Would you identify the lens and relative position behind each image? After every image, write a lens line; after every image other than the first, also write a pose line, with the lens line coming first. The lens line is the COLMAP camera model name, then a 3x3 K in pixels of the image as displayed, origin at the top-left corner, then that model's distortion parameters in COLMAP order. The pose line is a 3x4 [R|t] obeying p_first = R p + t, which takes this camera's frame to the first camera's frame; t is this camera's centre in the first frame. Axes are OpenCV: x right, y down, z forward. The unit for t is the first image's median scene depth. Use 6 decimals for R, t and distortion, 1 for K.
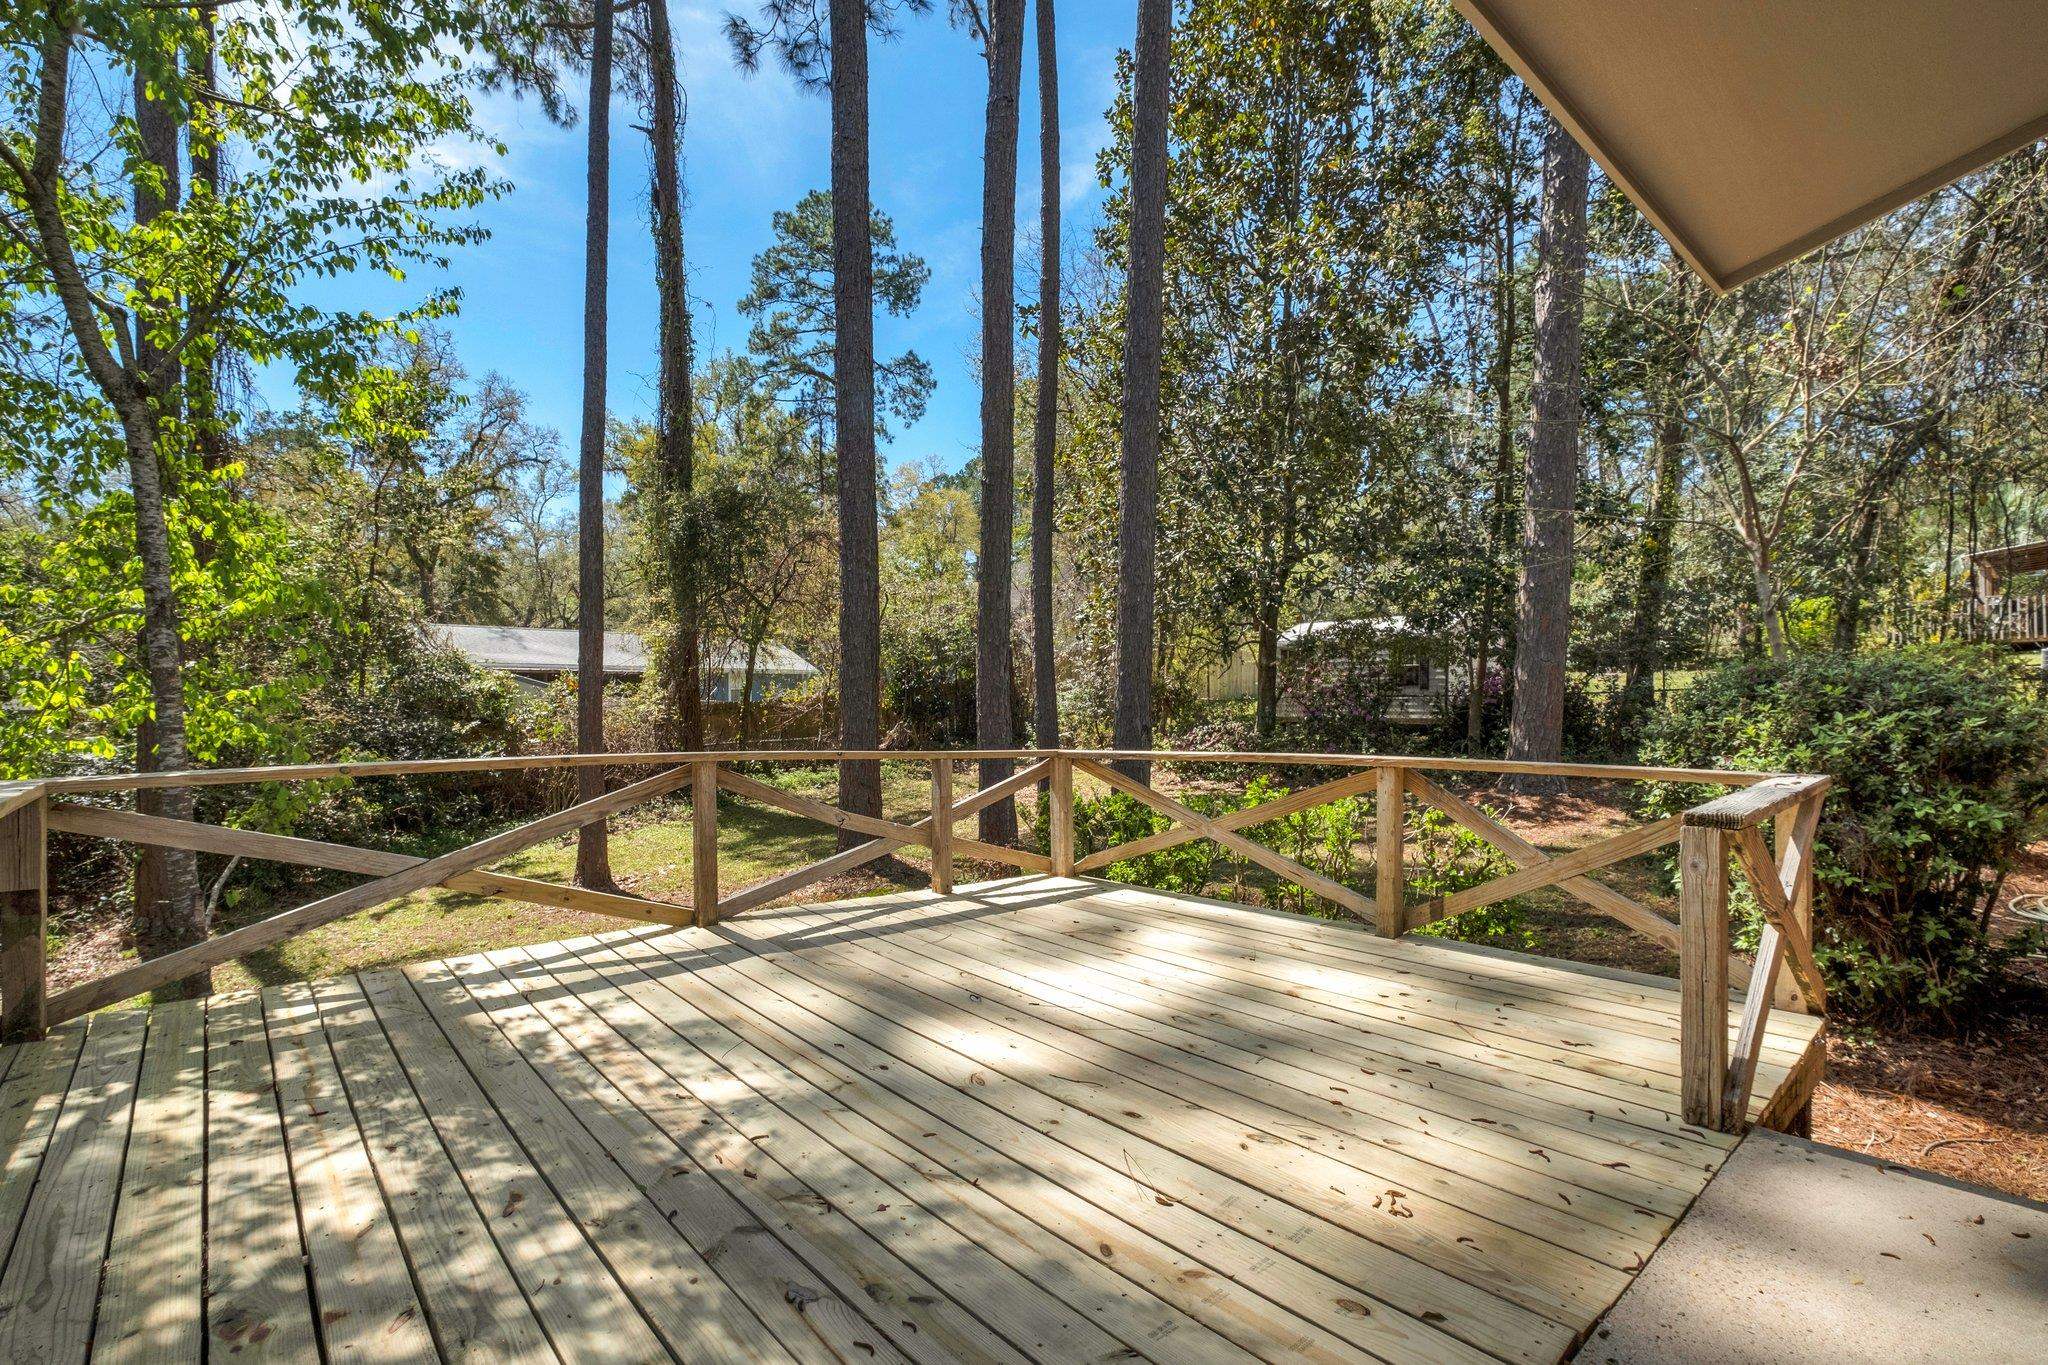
lens RADIAL K [[935.2, 0, 1023.7], [0, 935.2, 693.7], [0, 0, 1]] dist [-0.009060, -0.000367]
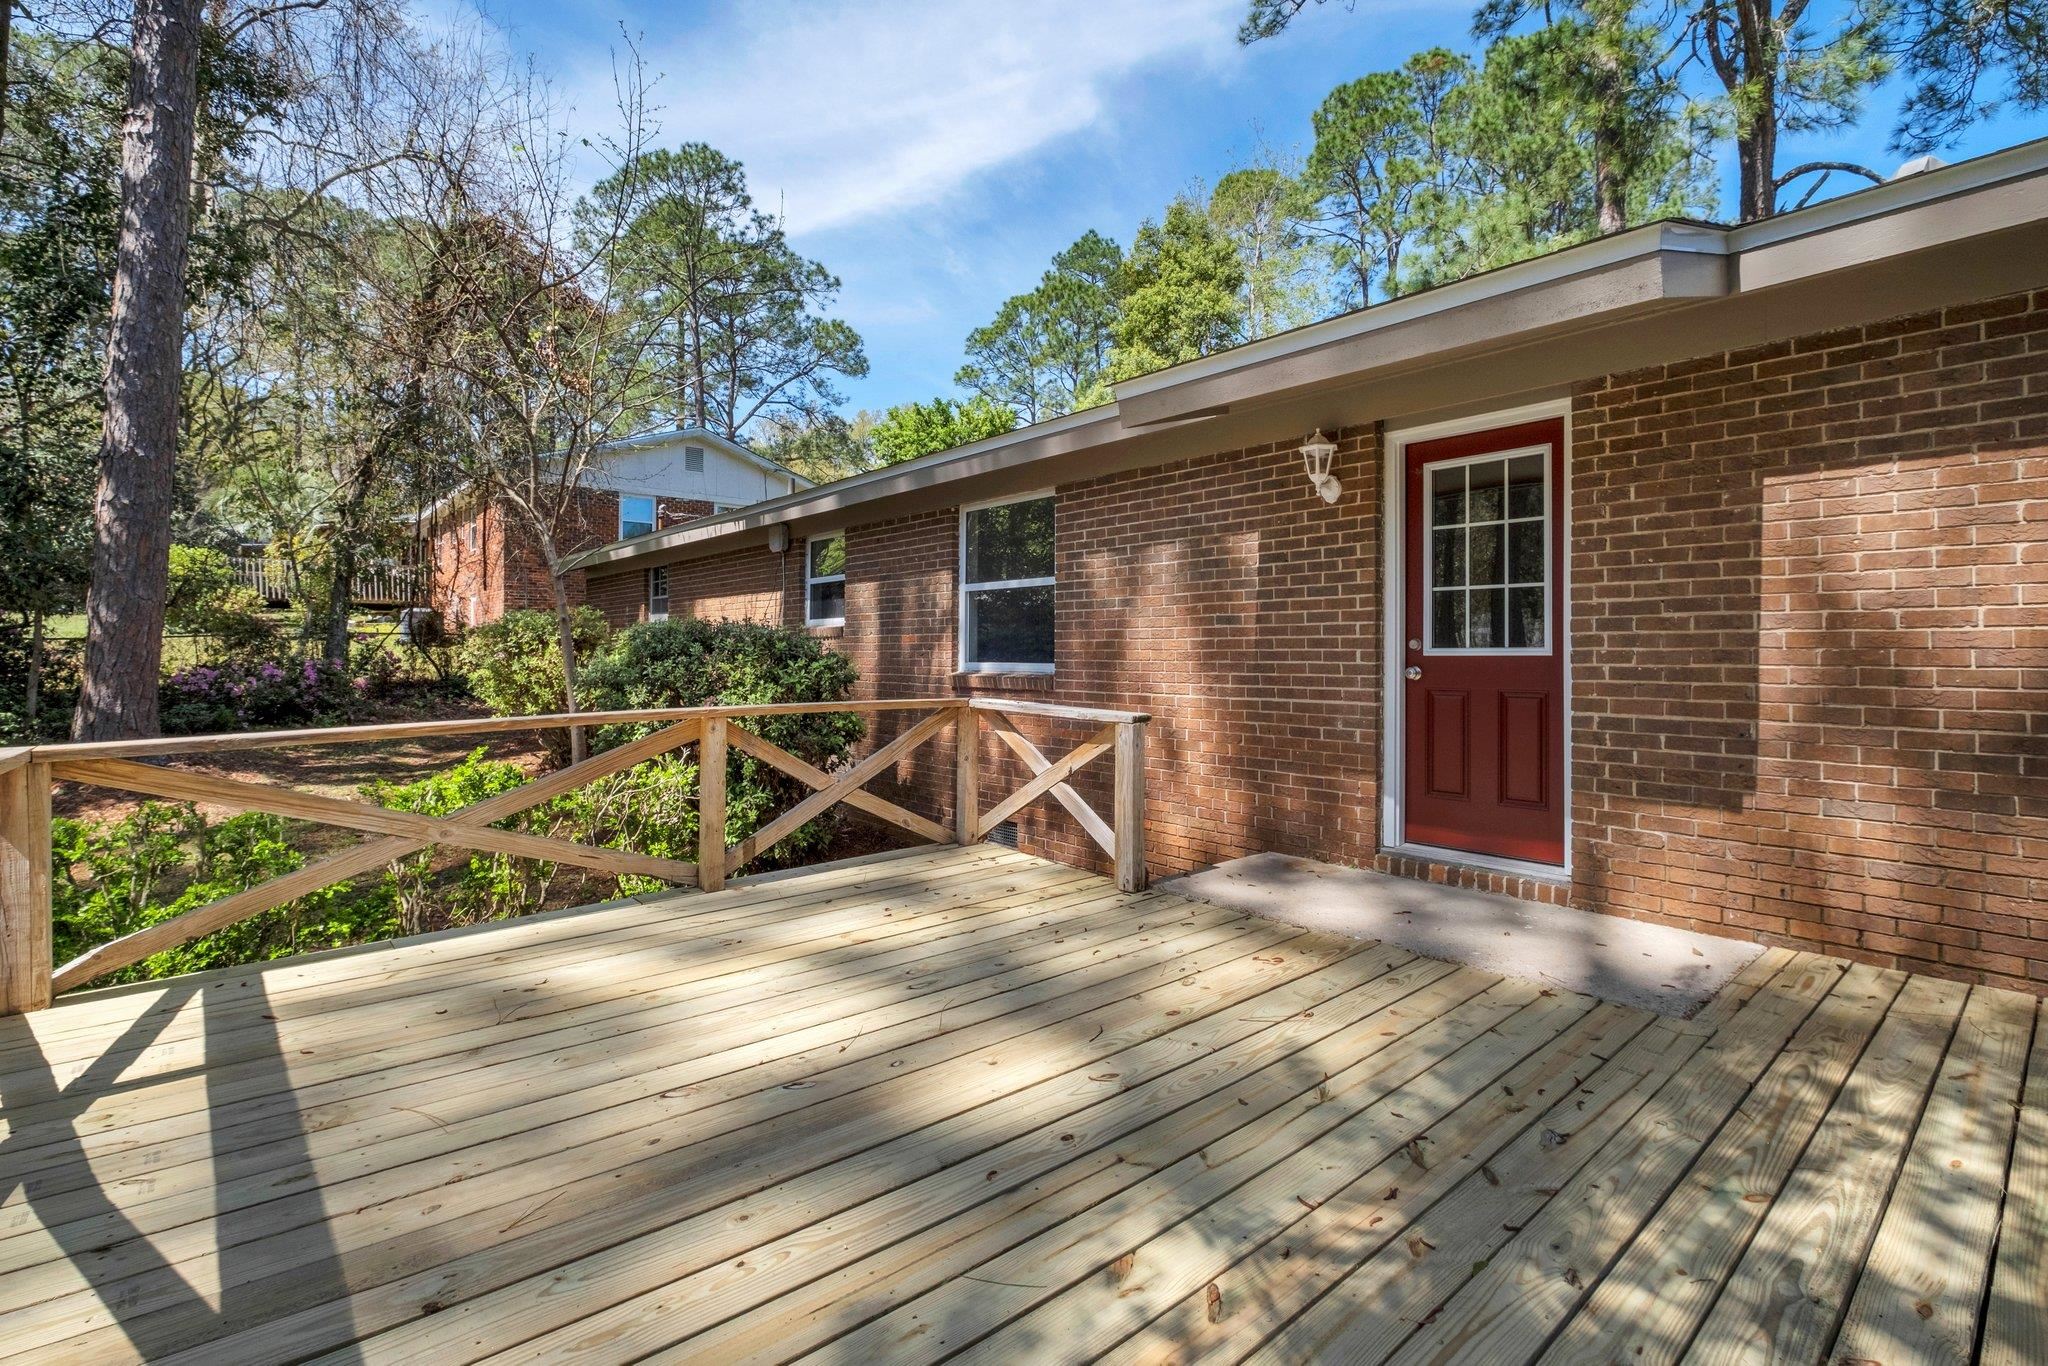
lens RADIAL K [[935.2, 0, 1007.4], [0, 935.2, 654.2], [0, 0, 1]] dist [-0.009060, -0.000367]
pose [[0.009175, 0.004898, 0.999946, -0.986385], [-0.014499, 0.999884, -0.004765, 0.021157], [-0.999853, -0.014454, 0.009245, 1.153011]]
